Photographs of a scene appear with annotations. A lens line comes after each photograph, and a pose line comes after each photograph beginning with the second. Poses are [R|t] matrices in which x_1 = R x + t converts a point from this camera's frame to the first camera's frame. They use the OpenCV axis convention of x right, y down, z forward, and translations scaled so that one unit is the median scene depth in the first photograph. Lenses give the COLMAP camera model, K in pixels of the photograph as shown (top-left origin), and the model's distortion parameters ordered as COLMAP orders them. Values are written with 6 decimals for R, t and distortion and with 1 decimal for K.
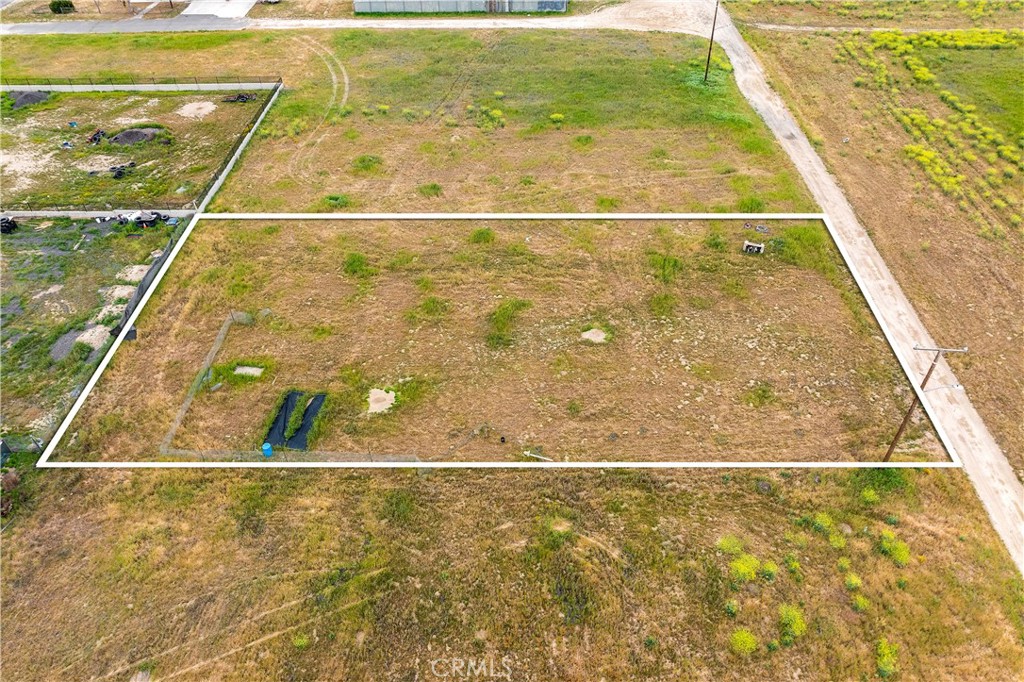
lens RADIAL K [[713.6, 0, 521.8], [0, 713.6, 339.9], [0, 0, 1]] dist [-0.037982, 0.000086]
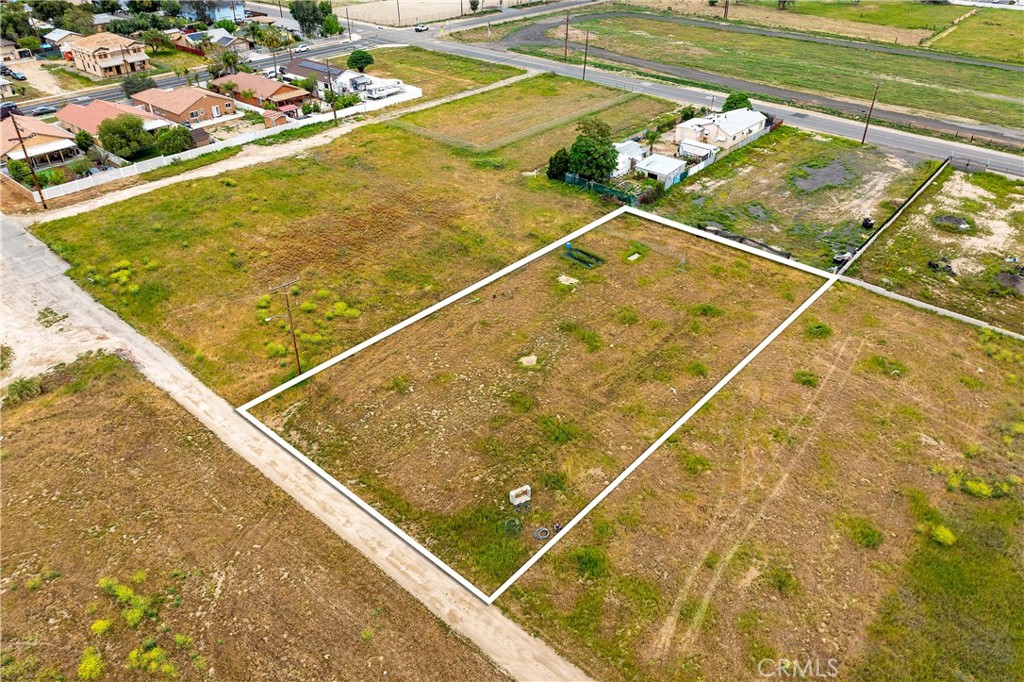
lens RADIAL K [[713.6, 0, 521.8], [0, 713.6, 339.9], [0, 0, 1]] dist [-0.037982, 0.000086]
pose [[-0.629643, 0.432164, -0.645588, 0.901693], [-0.526308, 0.373963, 0.763644, -0.968960], [0.571445, 0.820601, -0.008011, 0.954383]]
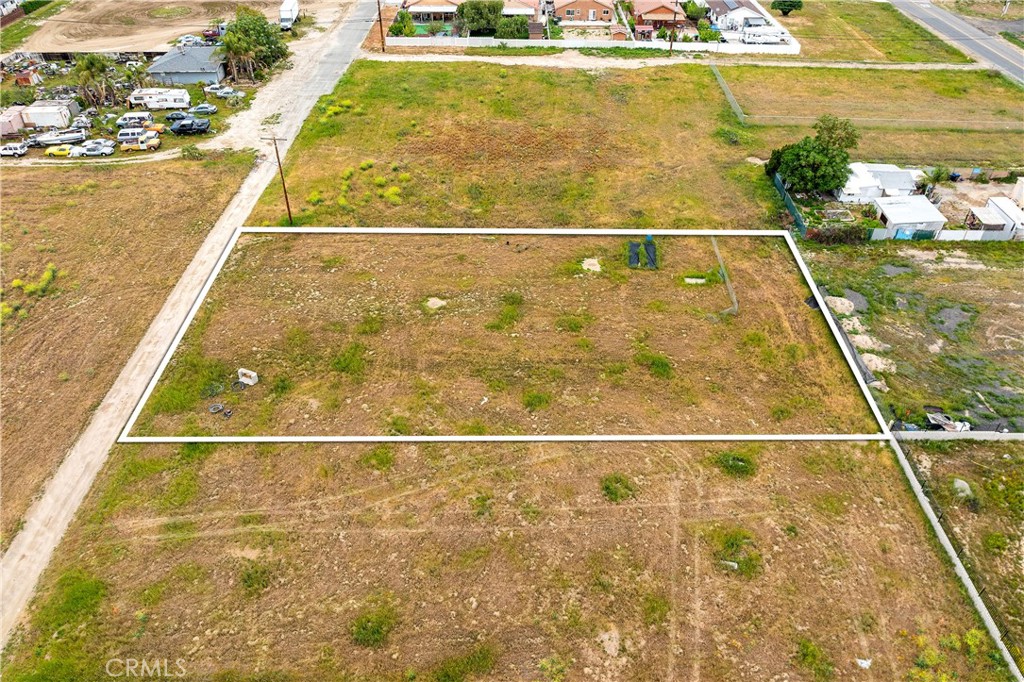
lens RADIAL K [[713.6, 0, 521.8], [0, 713.6, 339.9], [0, 0, 1]] dist [-0.037982, 0.000086]
pose [[-0.999917, 0.005040, -0.011836, -0.032036], [-0.010951, 0.149364, 0.988722, -1.204953], [0.006751, 0.988769, -0.149296, 1.227191]]
